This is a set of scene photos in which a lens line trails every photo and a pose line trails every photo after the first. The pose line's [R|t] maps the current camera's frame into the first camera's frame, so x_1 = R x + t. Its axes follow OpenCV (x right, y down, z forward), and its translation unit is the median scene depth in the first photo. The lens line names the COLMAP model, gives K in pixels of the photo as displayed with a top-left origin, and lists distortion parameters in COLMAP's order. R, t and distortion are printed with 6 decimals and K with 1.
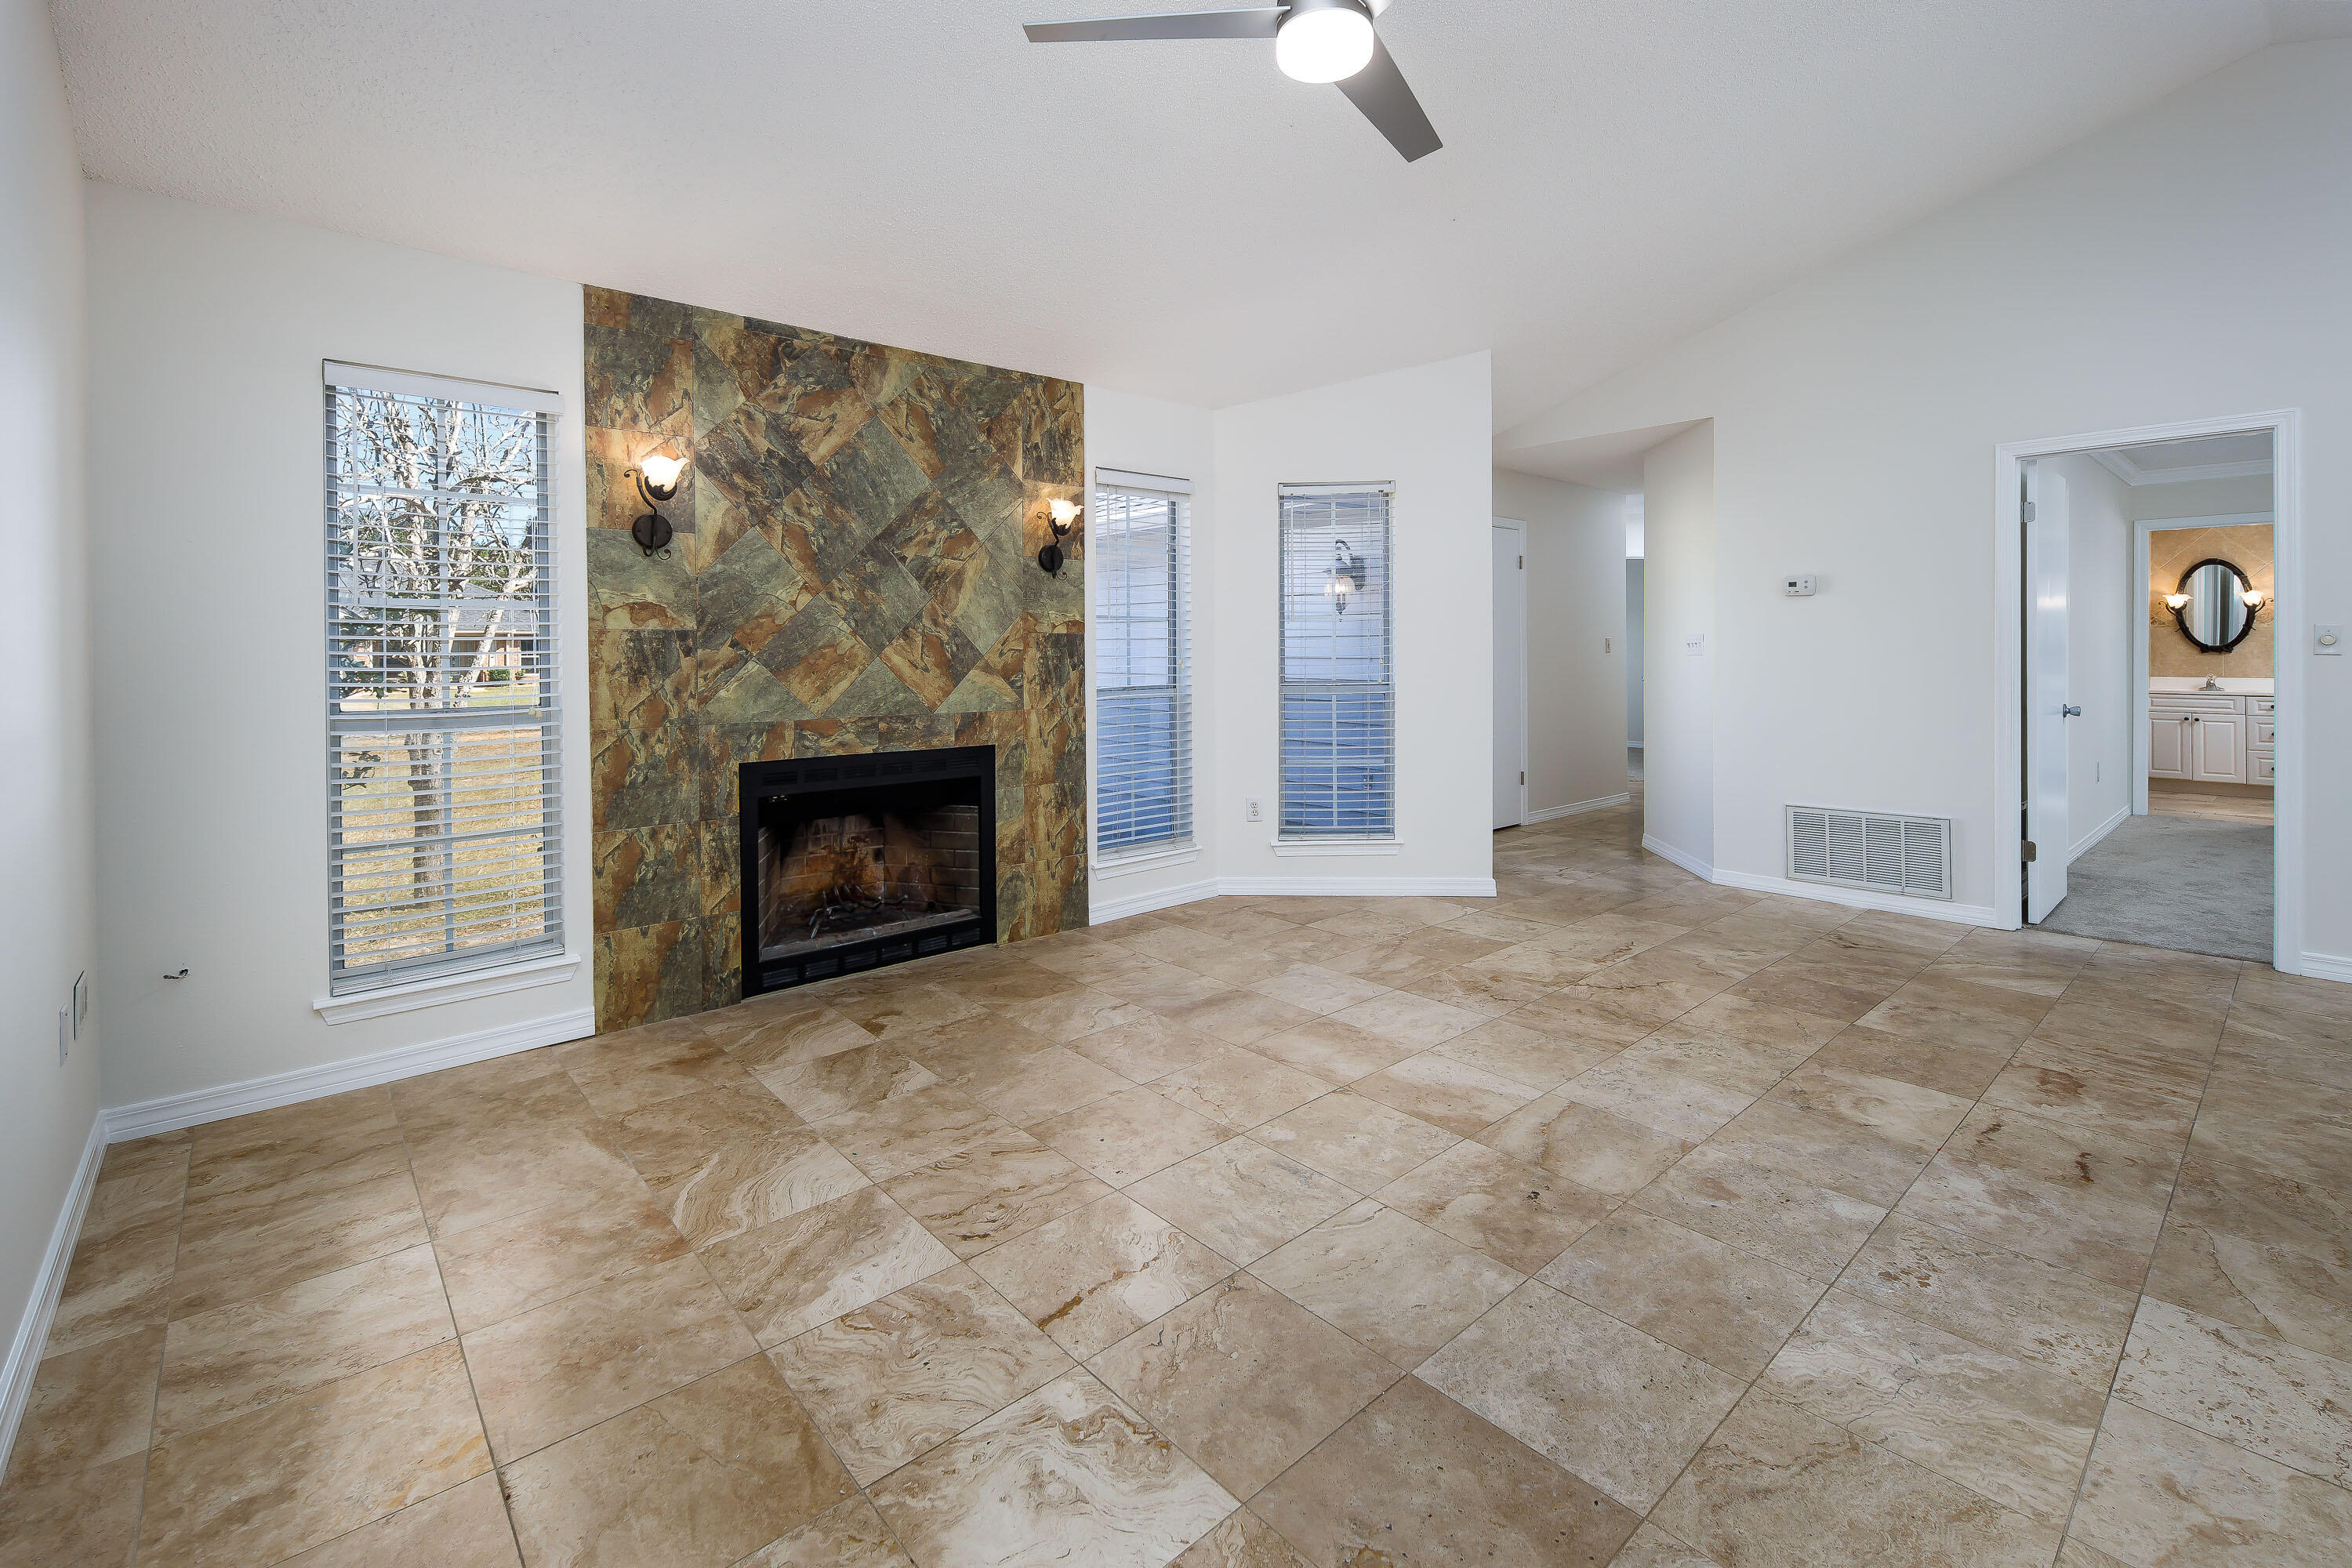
lens RADIAL K [[1036.5, 0, 1164.8], [0, 1036.5, 648.5], [0, 0, 1]] dist [-0.002492, -0.000003]
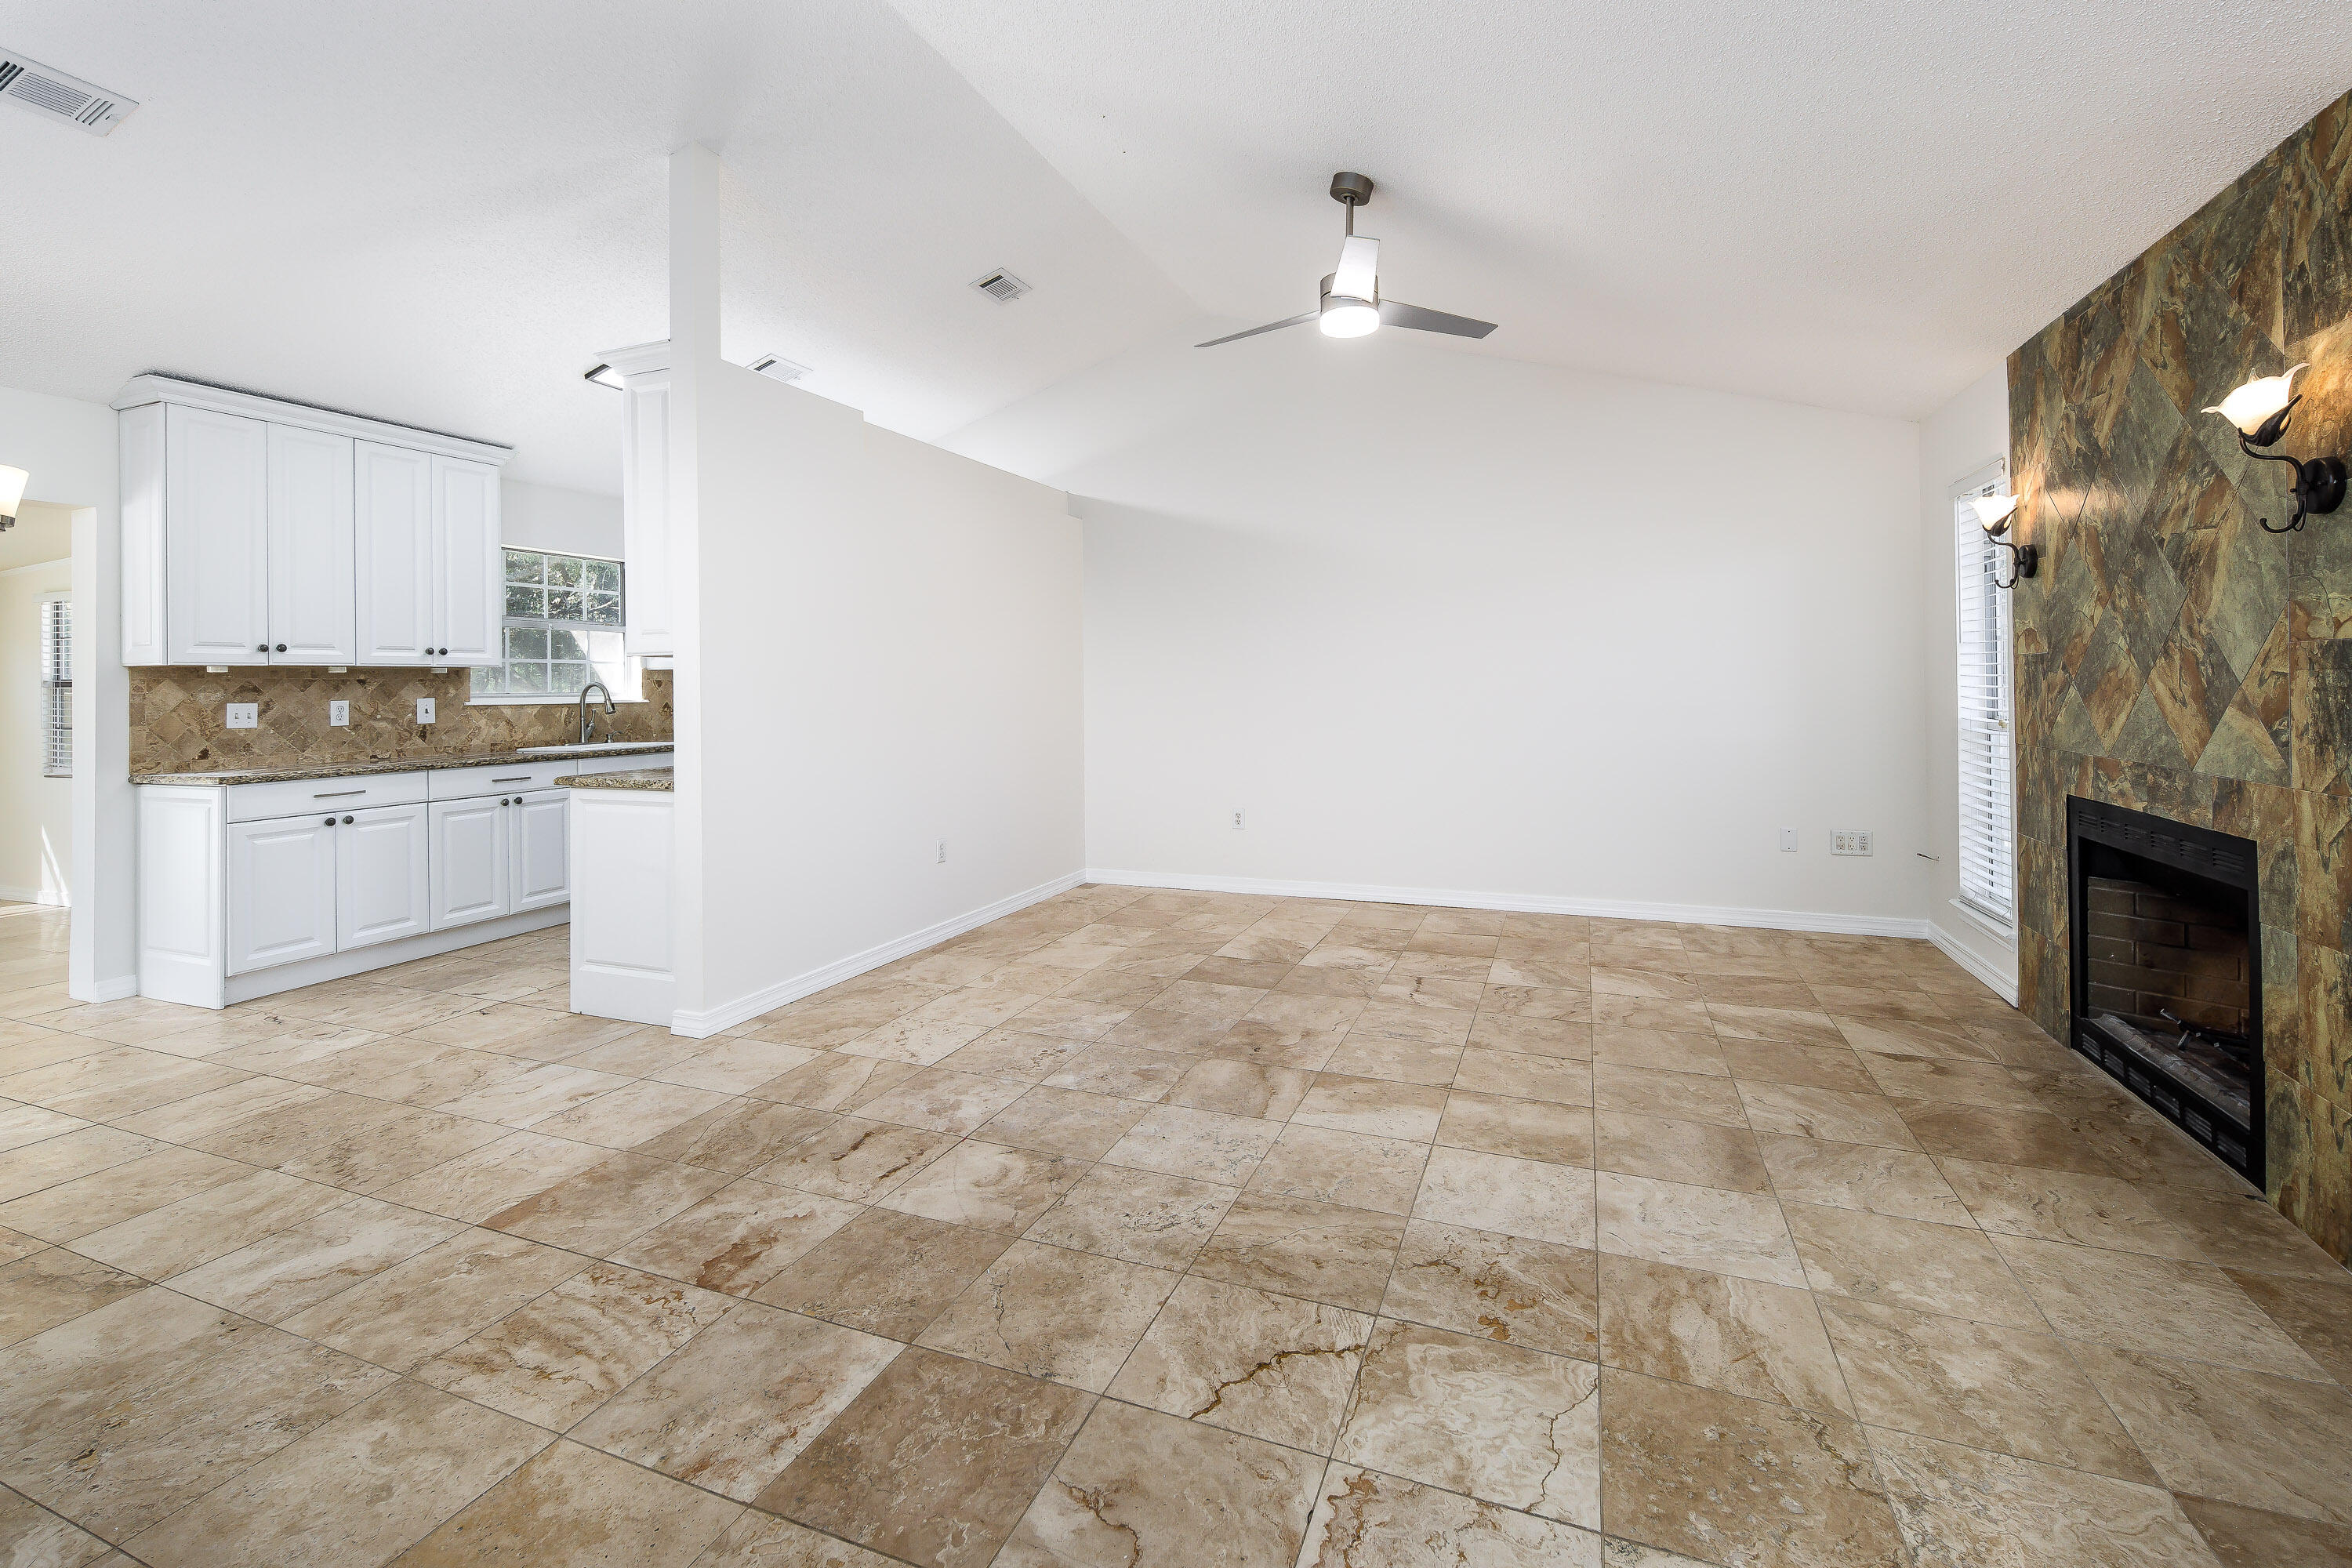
lens RADIAL K [[1036.5, 0, 1176.1], [0, 1036.5, 671.6], [0, 0, 1]] dist [-0.002492, -0.000003]
pose [[-0.886276, 0.011740, -0.463009, 0.702289], [0.016287, 0.999850, -0.005825, -0.006909], [0.462871, -0.012703, -0.886335, 1.397191]]
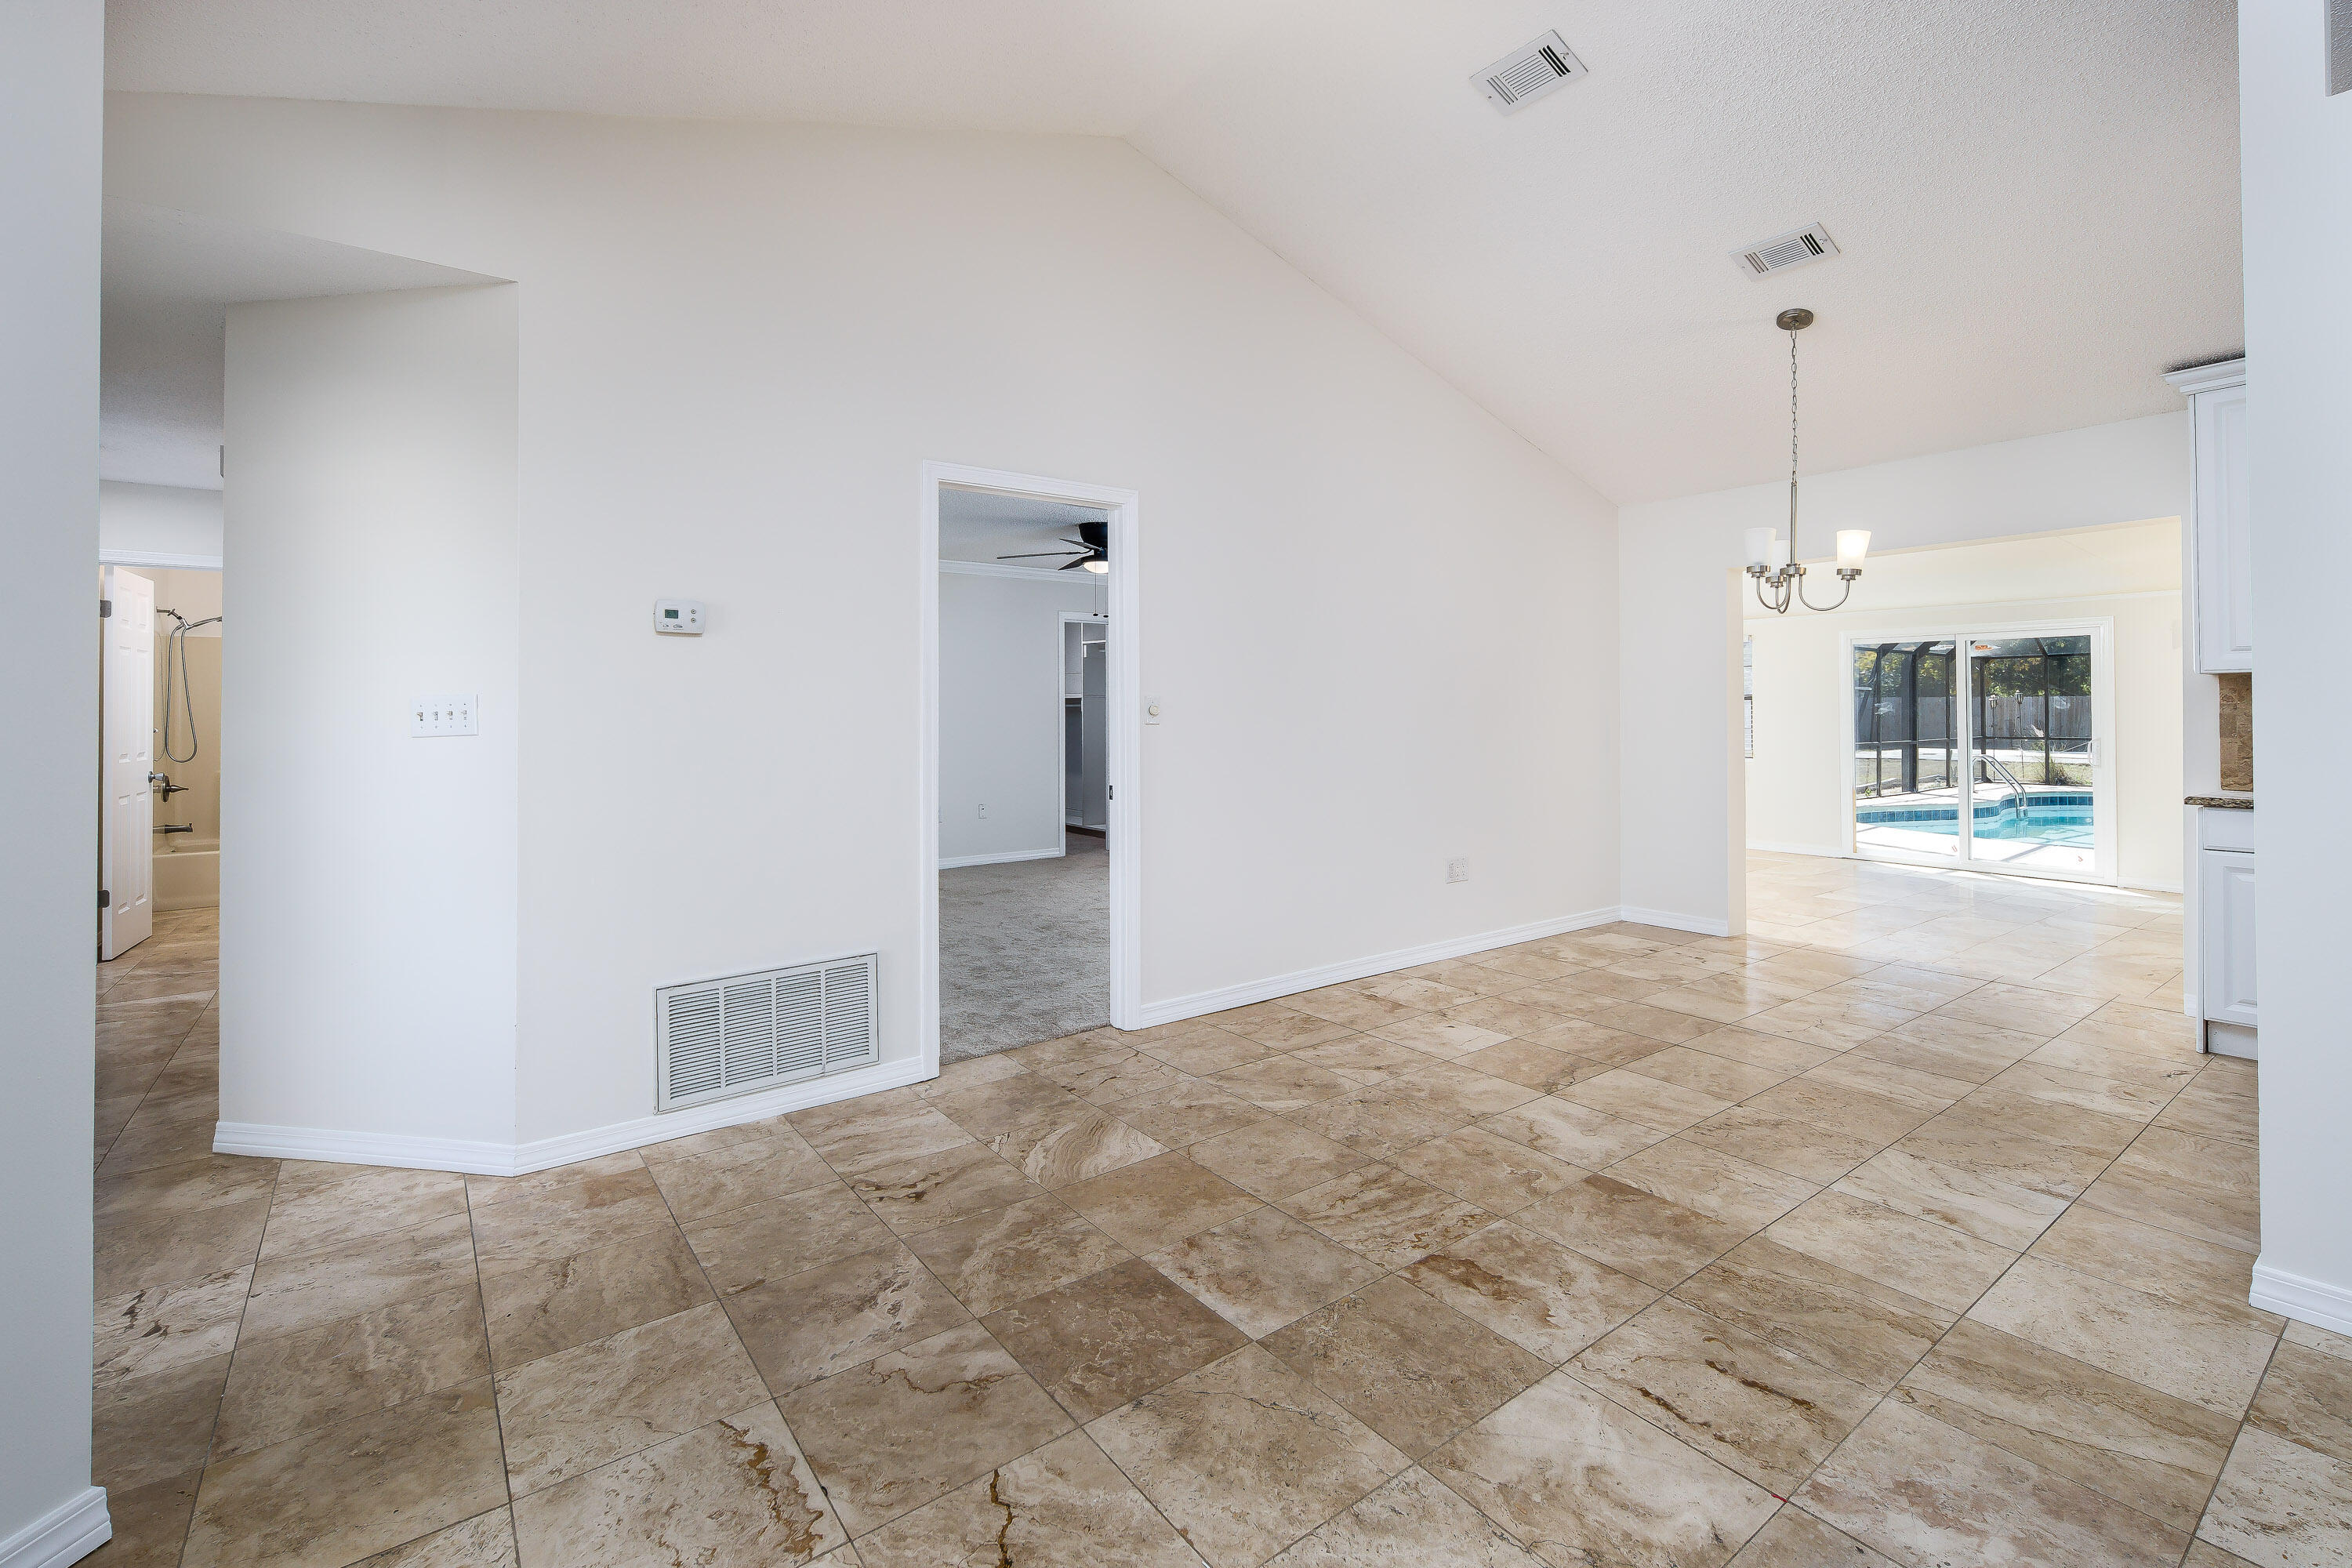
lens RADIAL K [[1036.5, 0, 1168.1], [0, 1036.5, 696.4], [0, 0, 1]] dist [-0.002492, -0.000003]
pose [[0.079332, 0.017814, 0.996689, 0.047416], [0.005753, 0.999815, -0.018328, -0.001611], [-0.996832, 0.007188, 0.079215, 0.879376]]
